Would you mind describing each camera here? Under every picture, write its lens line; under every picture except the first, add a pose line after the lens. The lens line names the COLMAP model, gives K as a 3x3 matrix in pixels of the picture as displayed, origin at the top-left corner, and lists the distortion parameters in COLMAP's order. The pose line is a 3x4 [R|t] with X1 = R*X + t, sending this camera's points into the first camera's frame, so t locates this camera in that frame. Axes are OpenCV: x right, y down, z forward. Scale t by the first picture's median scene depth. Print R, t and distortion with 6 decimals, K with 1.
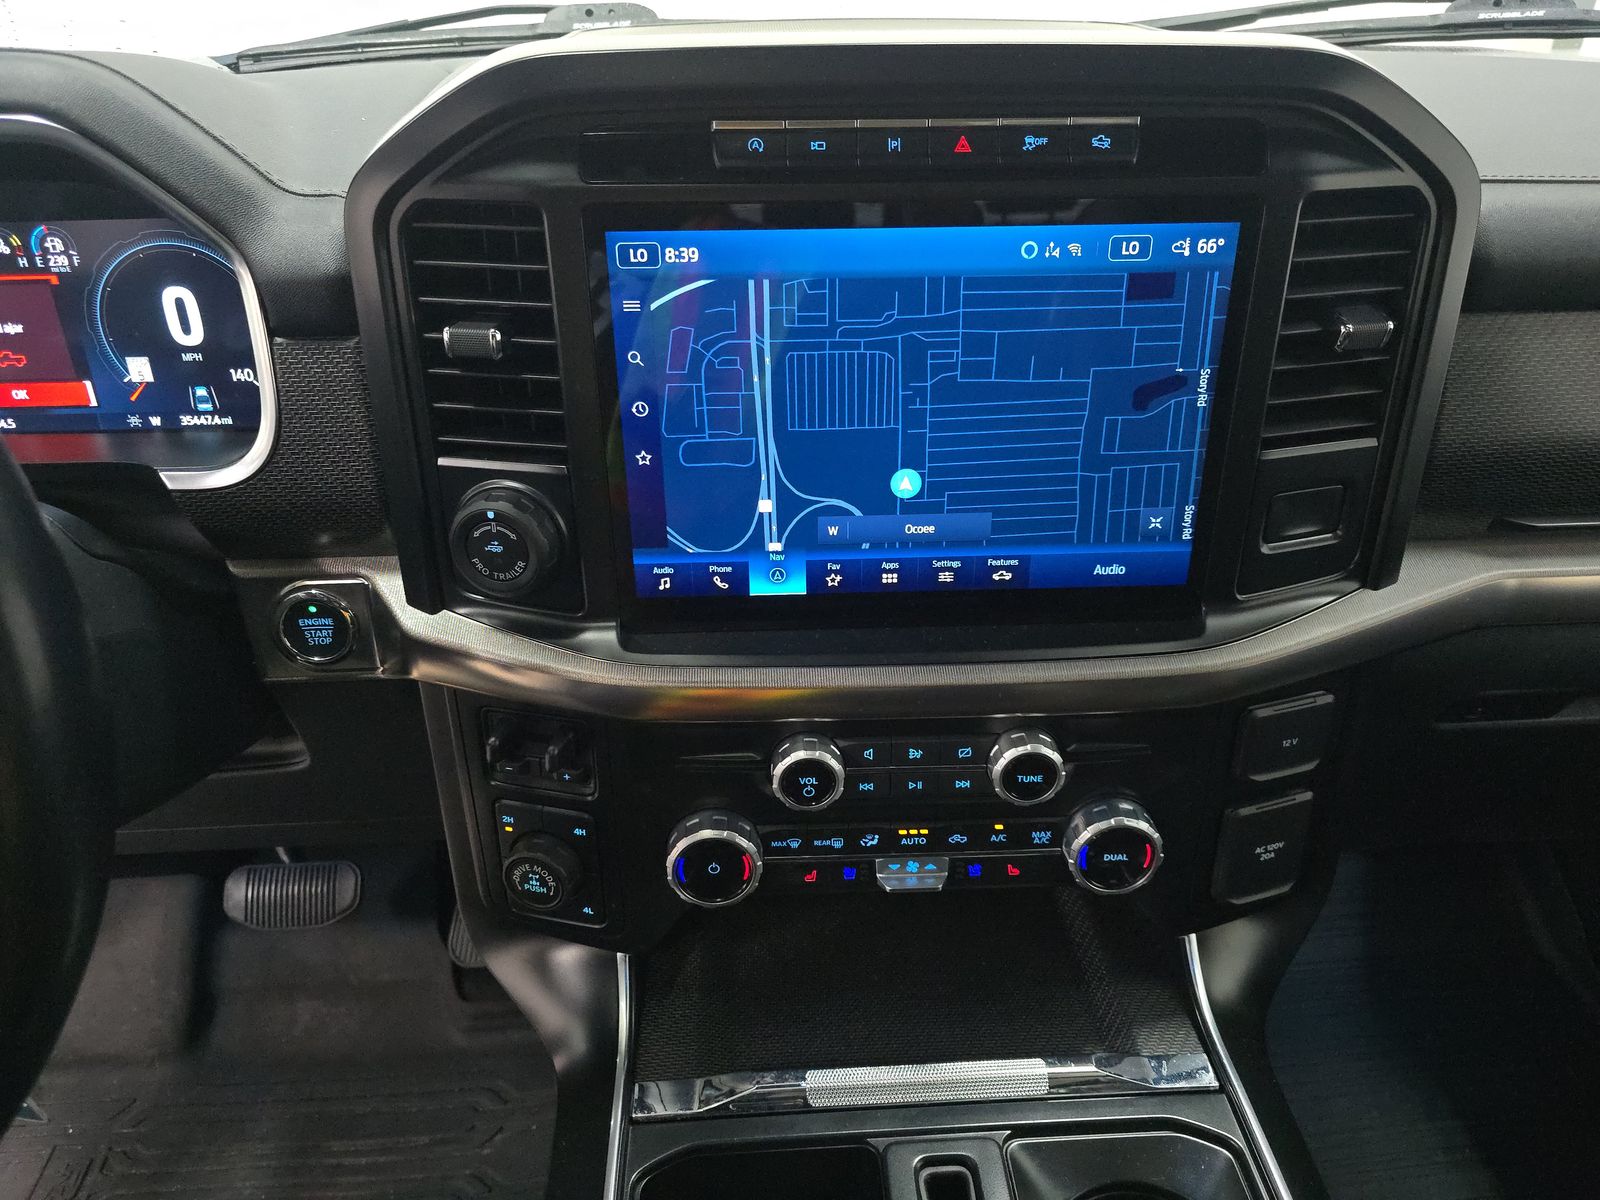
lens RADIAL K [[1083.9, 0, 787.2], [0, 1083.9, 595.4], [0, 0, 1]] dist [0.005526, -0.002689]
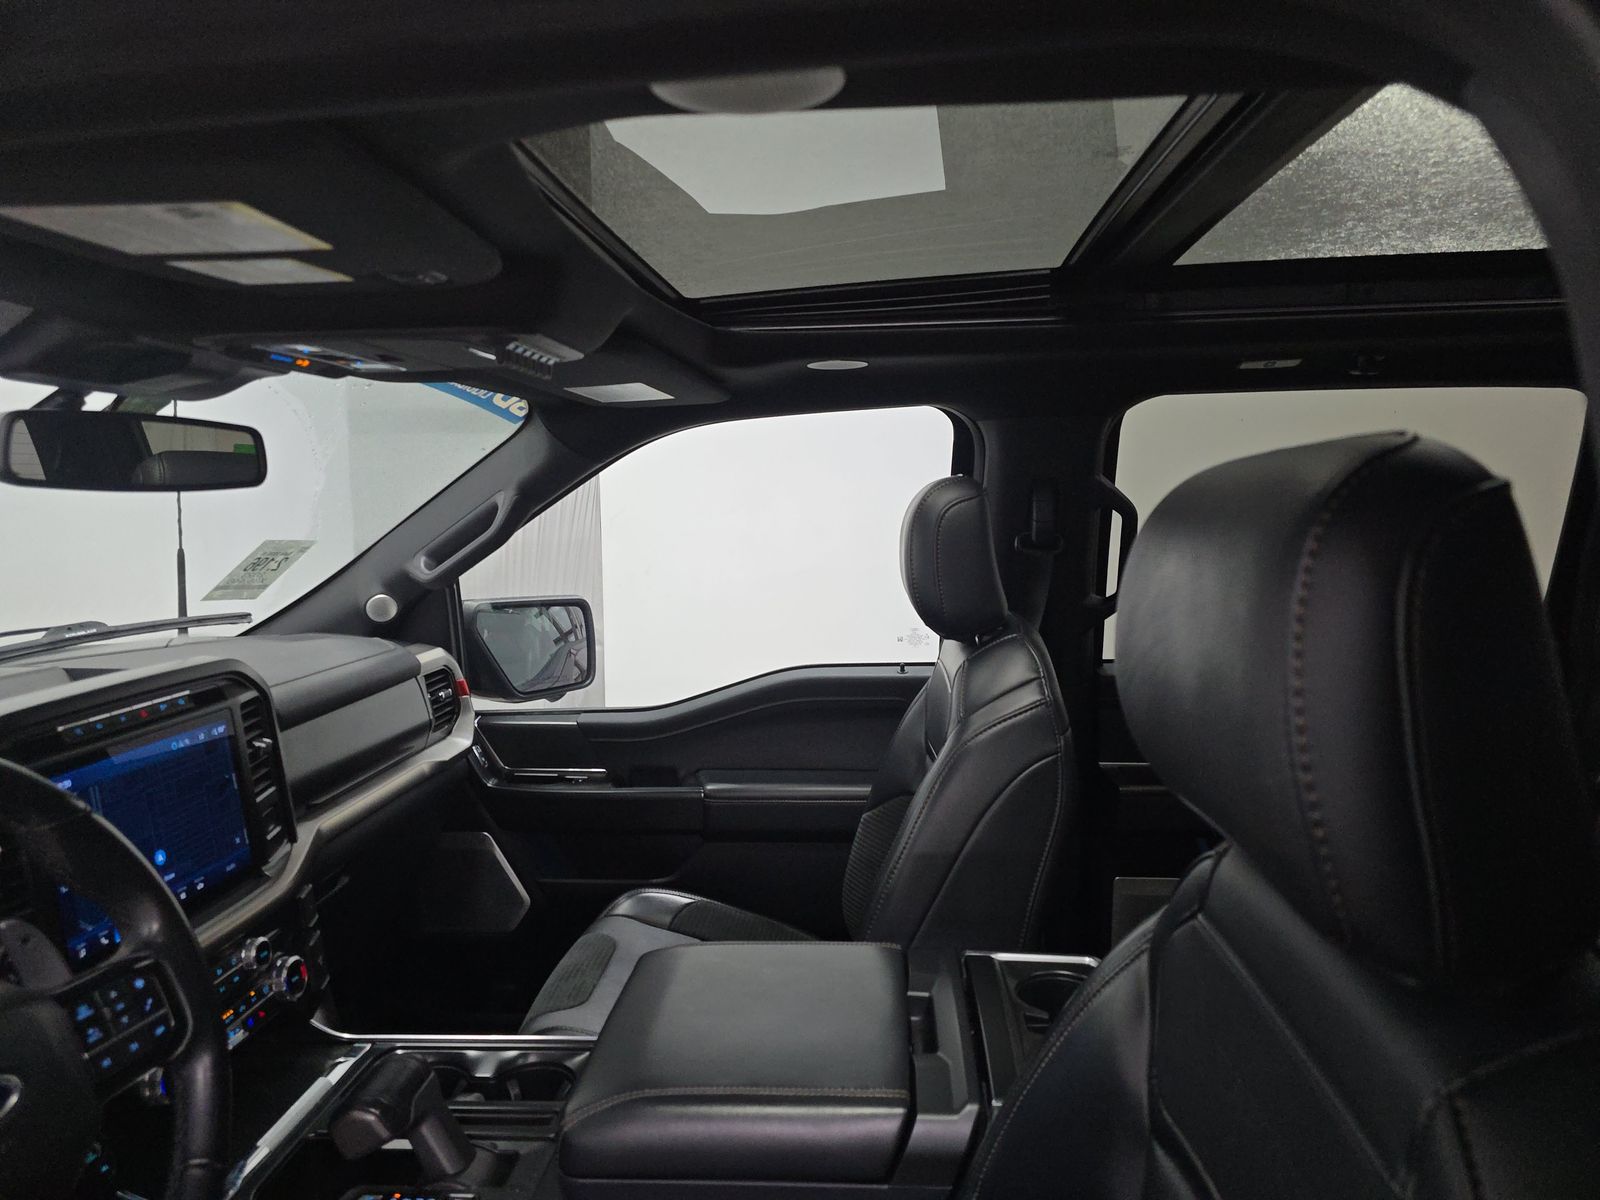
lens RADIAL K [[1083.9, 0, 787.2], [0, 1083.9, 595.4], [0, 0, 1]] dist [0.005526, -0.002689]
pose [[0.146403, -0.095333, 0.984621, -1.652785], [0.533373, 0.845876, 0.002592, 0.106570], [-0.833114, 0.524791, 0.174687, -0.643929]]
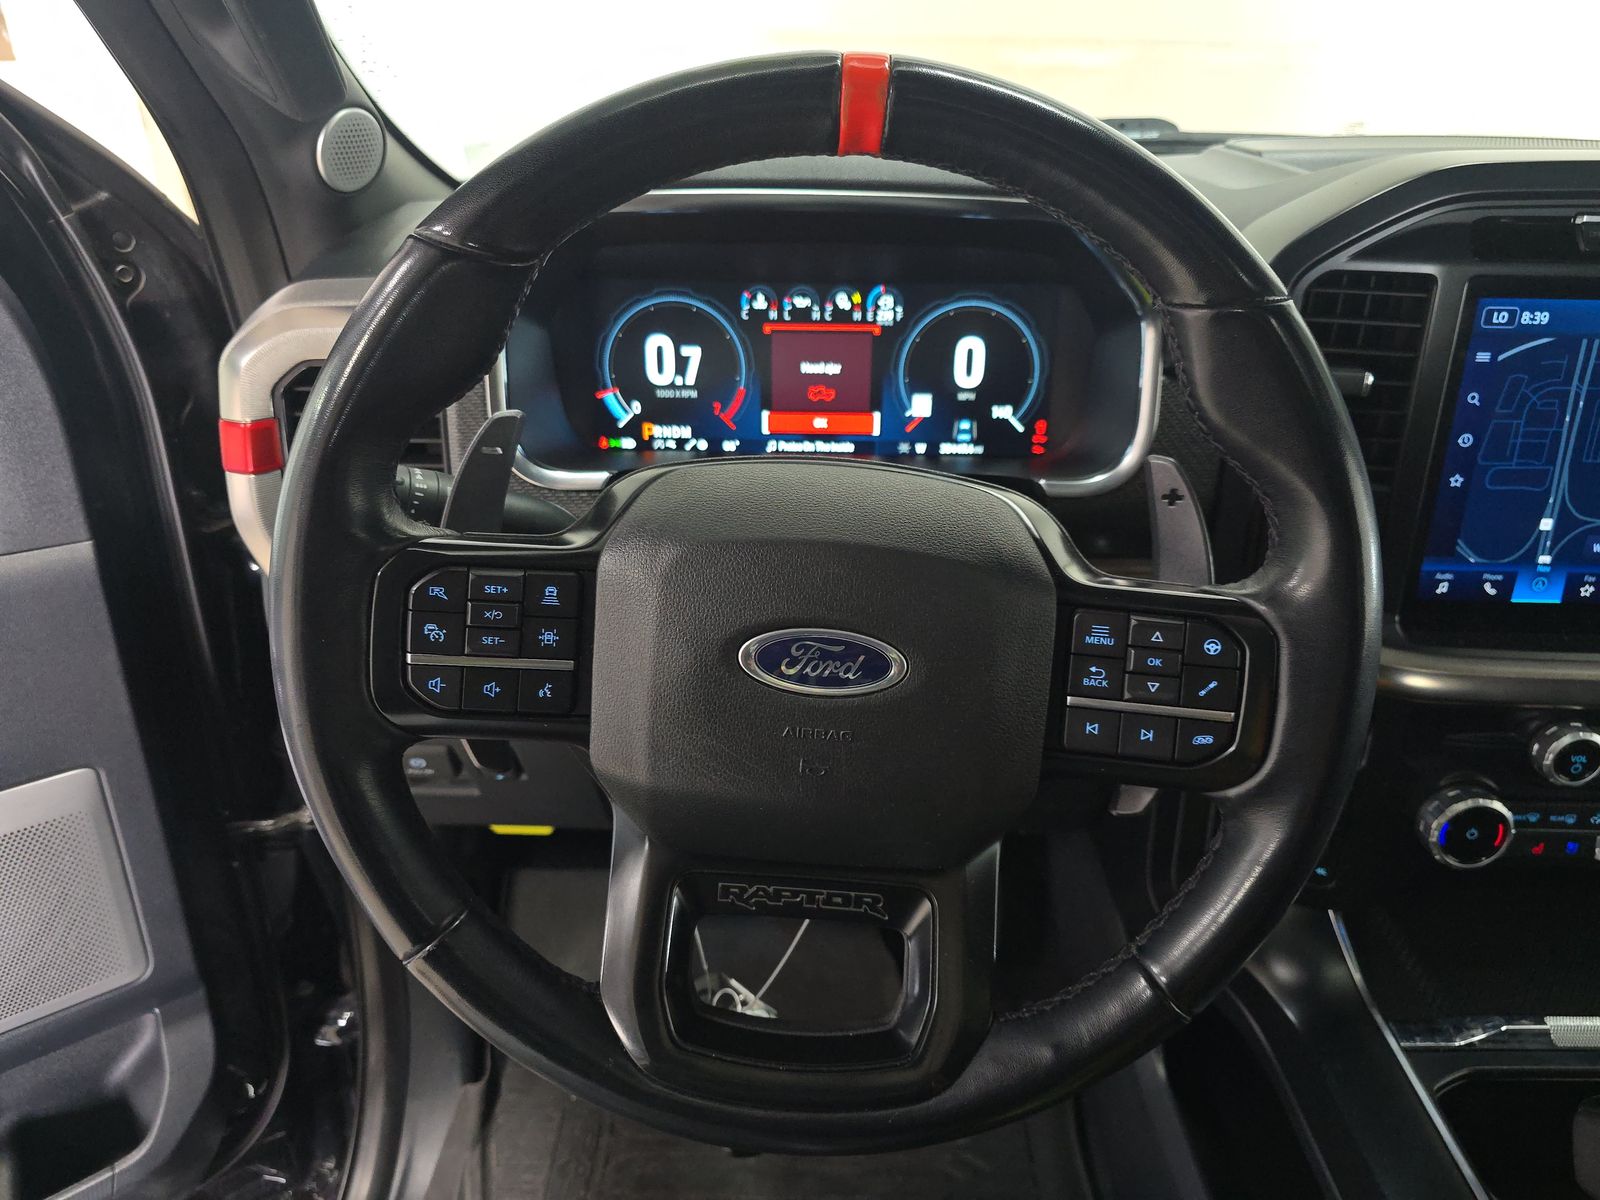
lens RADIAL K [[1117.2, 0, 800.0], [0, 1117.2, 600.0], [0, 0, 1]] dist [0.000203, -0.000977]
pose [[0.997501, 0.040310, -0.058017, -0.716055], [-0.045206, 0.995295, -0.085698, 0.134498], [0.054290, 0.088106, 0.994631, -0.255279]]
